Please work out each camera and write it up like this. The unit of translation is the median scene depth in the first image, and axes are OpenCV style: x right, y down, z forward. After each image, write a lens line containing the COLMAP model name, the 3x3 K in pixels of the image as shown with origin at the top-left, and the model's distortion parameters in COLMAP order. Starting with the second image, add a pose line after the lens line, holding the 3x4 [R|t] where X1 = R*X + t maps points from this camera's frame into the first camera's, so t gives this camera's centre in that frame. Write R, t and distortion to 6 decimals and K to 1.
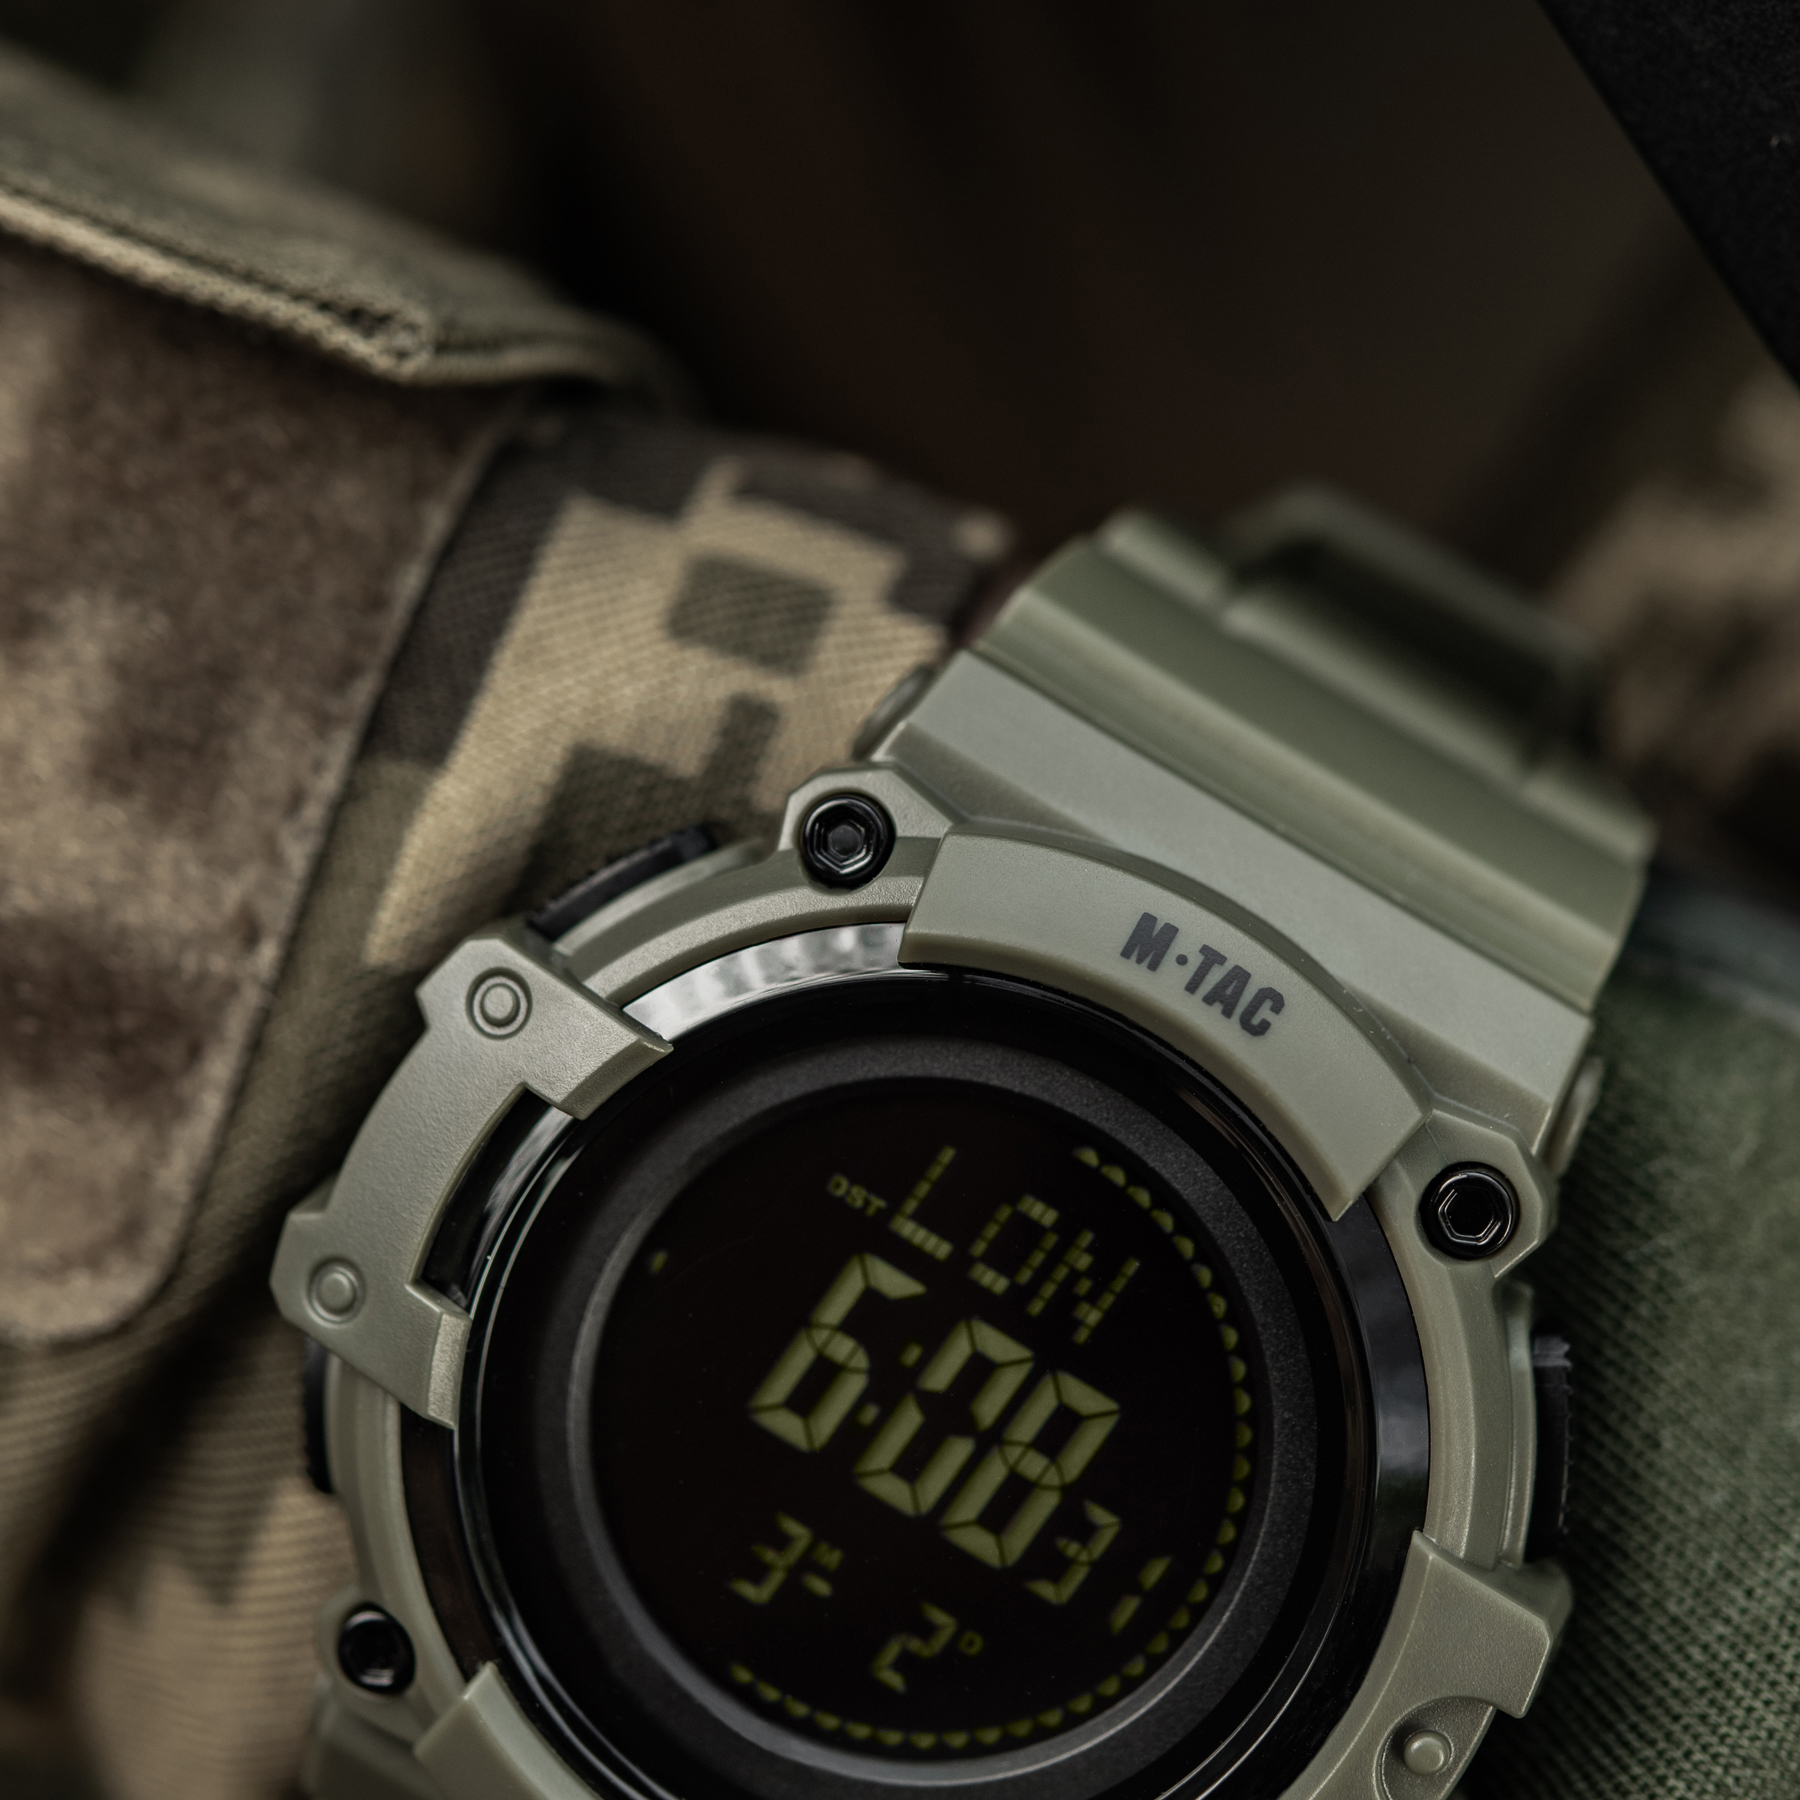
lens RADIAL K [[5774.3, 0, 900.0], [0, 5774.3, 900.0], [0, 0, 1]] dist [-0.038356, -2.835172]
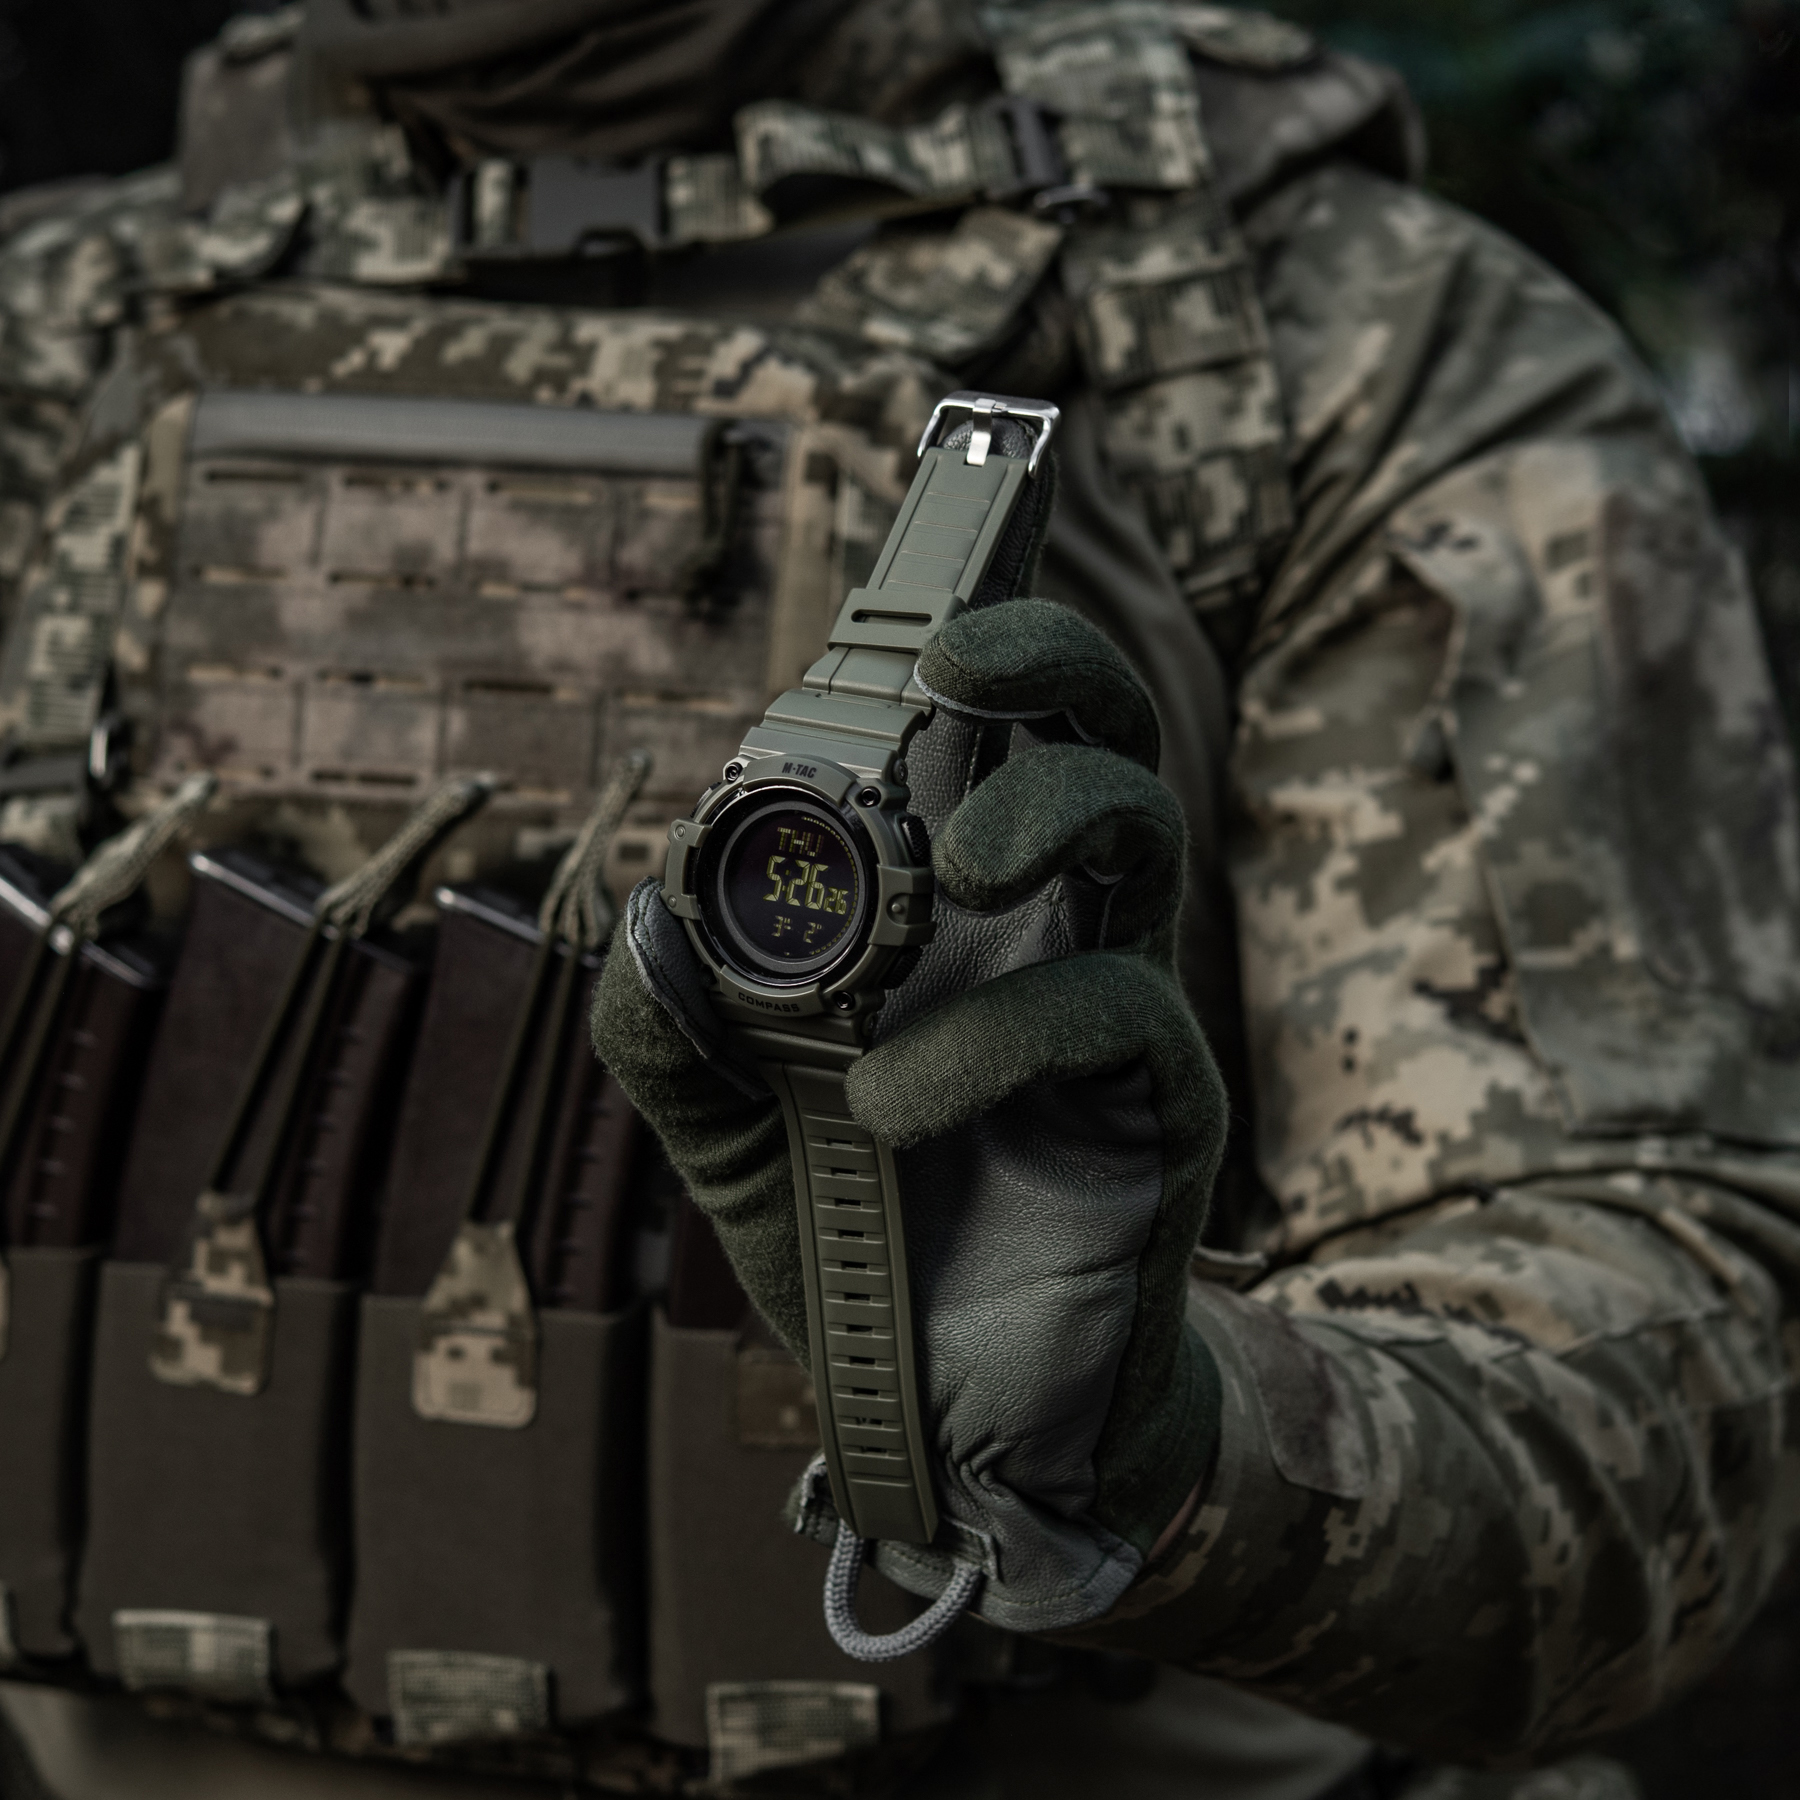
lens RADIAL K [[5774.3, 0, 900.0], [0, 5774.3, 900.0], [0, 0, 1]] dist [-0.038356, -2.835172]
pose [[0.882760, -0.356080, -0.306500, 1.489413], [0.315145, 0.932615, -0.175820, 0.939649], [0.348453, 0.058615, 0.935492, -3.288665]]
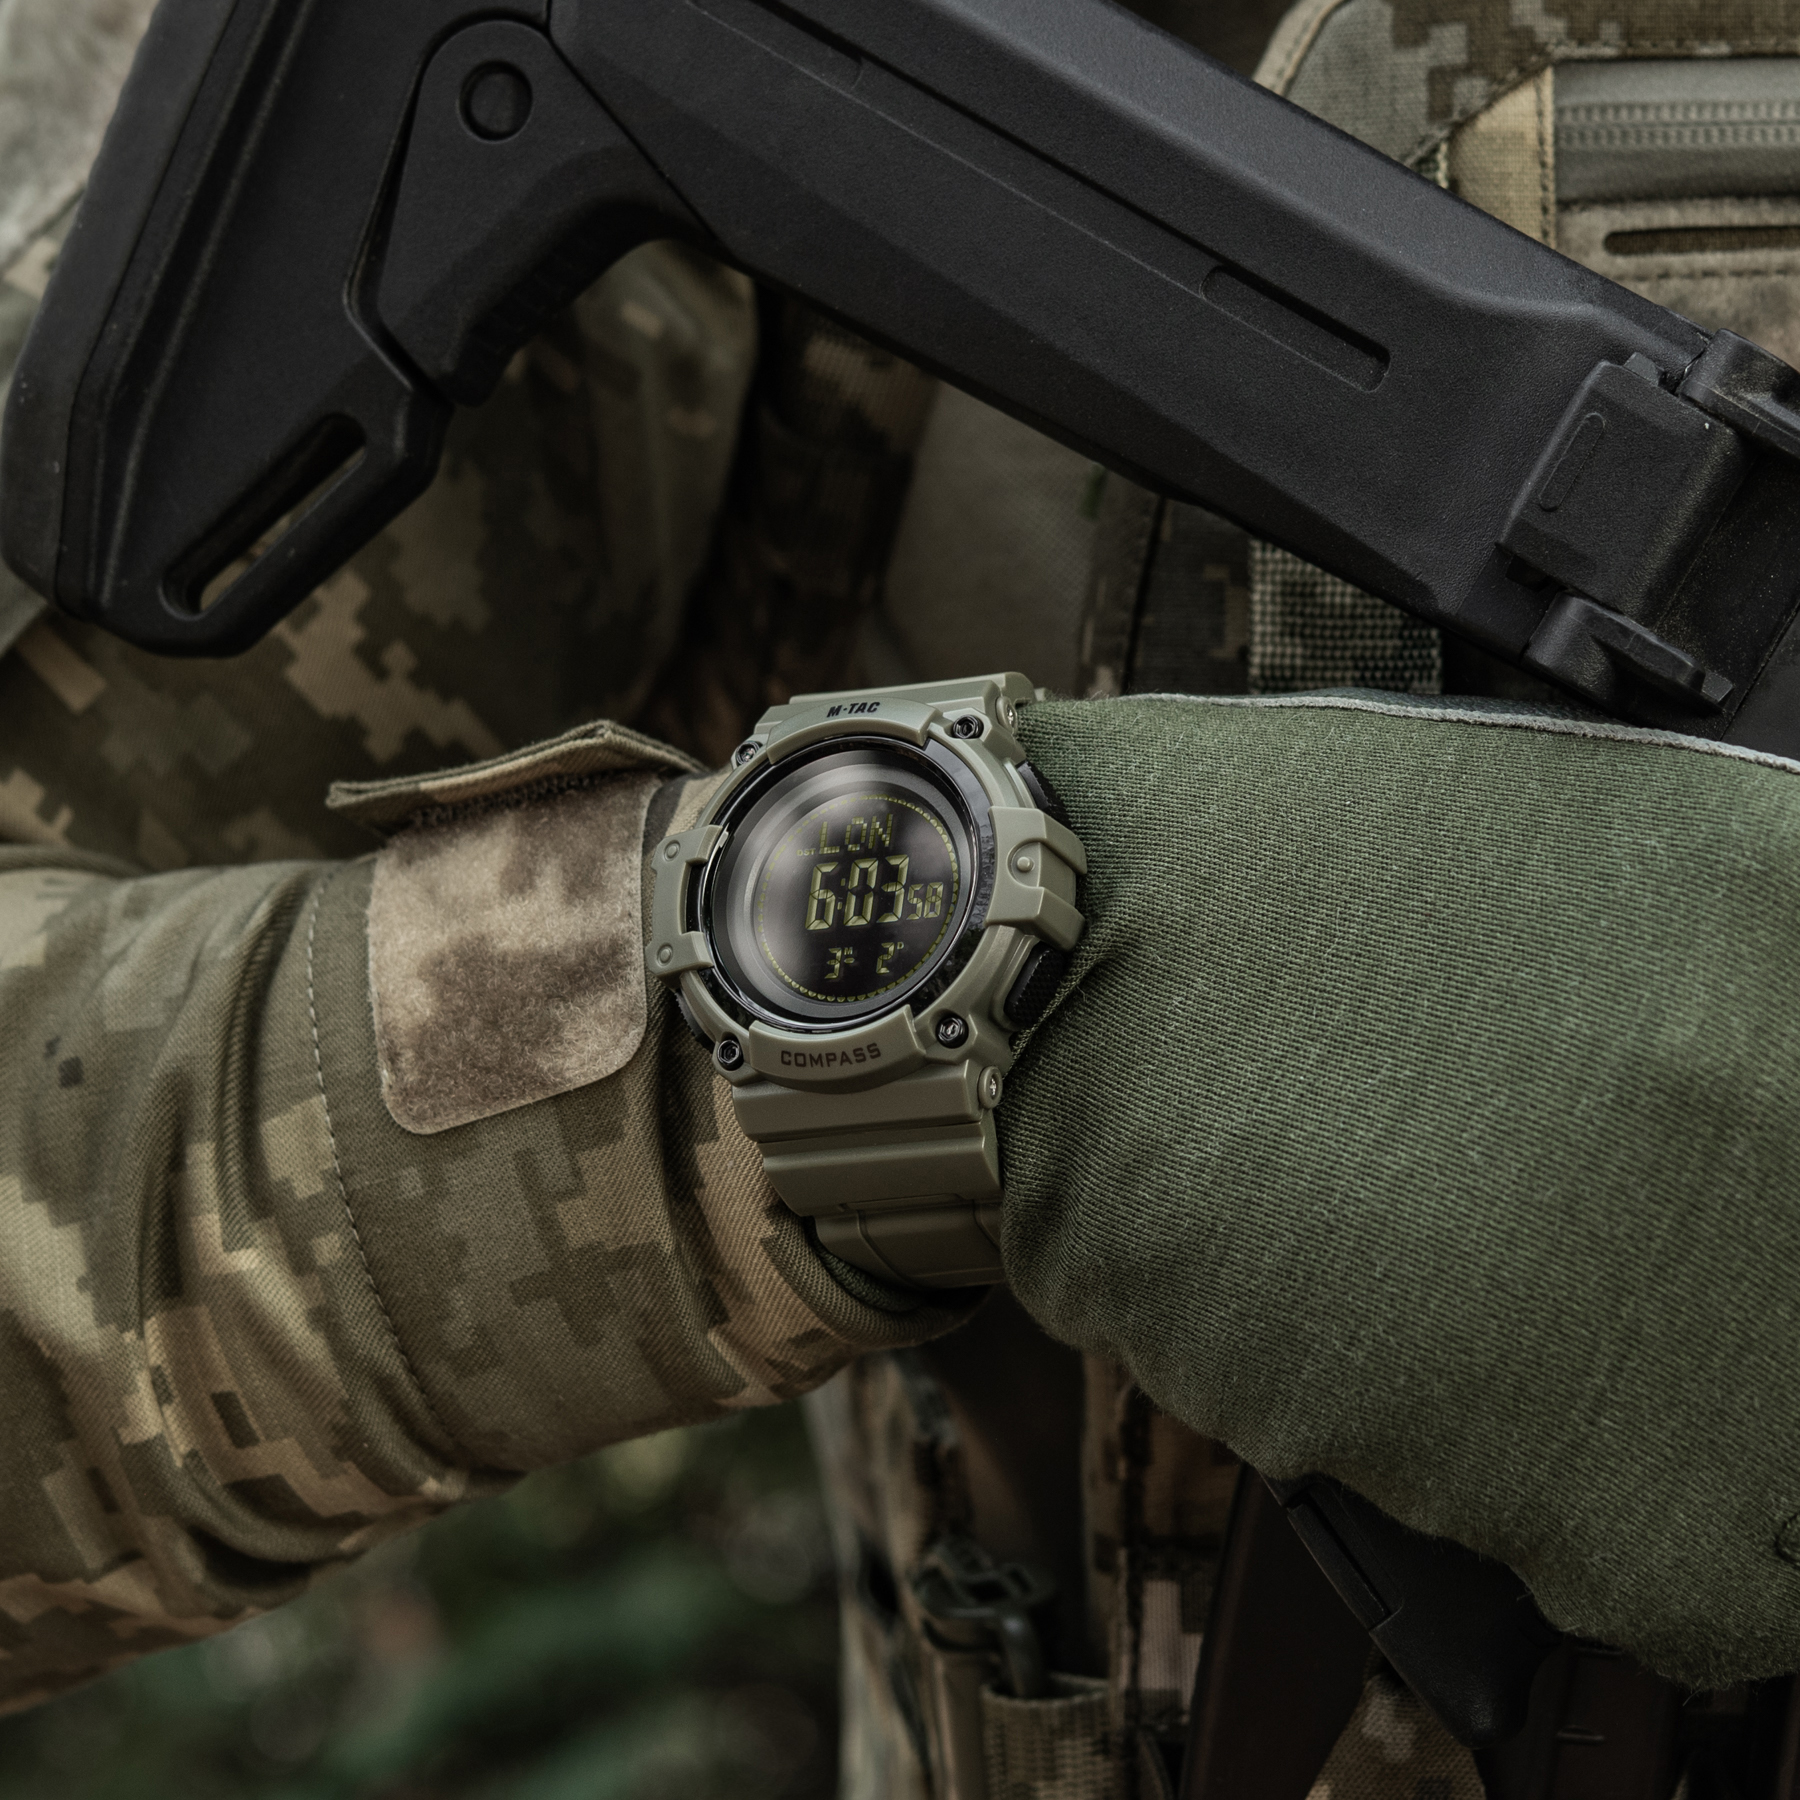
lens RADIAL K [[5774.3, 0, 900.0], [0, 5774.3, 900.0], [0, 0, 1]] dist [-0.038356, -2.835172]
pose [[0.864430, -0.500391, -0.048671, 0.167995], [0.395009, 0.735874, -0.549962, 1.738655], [0.311012, 0.456178, 0.833770, -1.475420]]
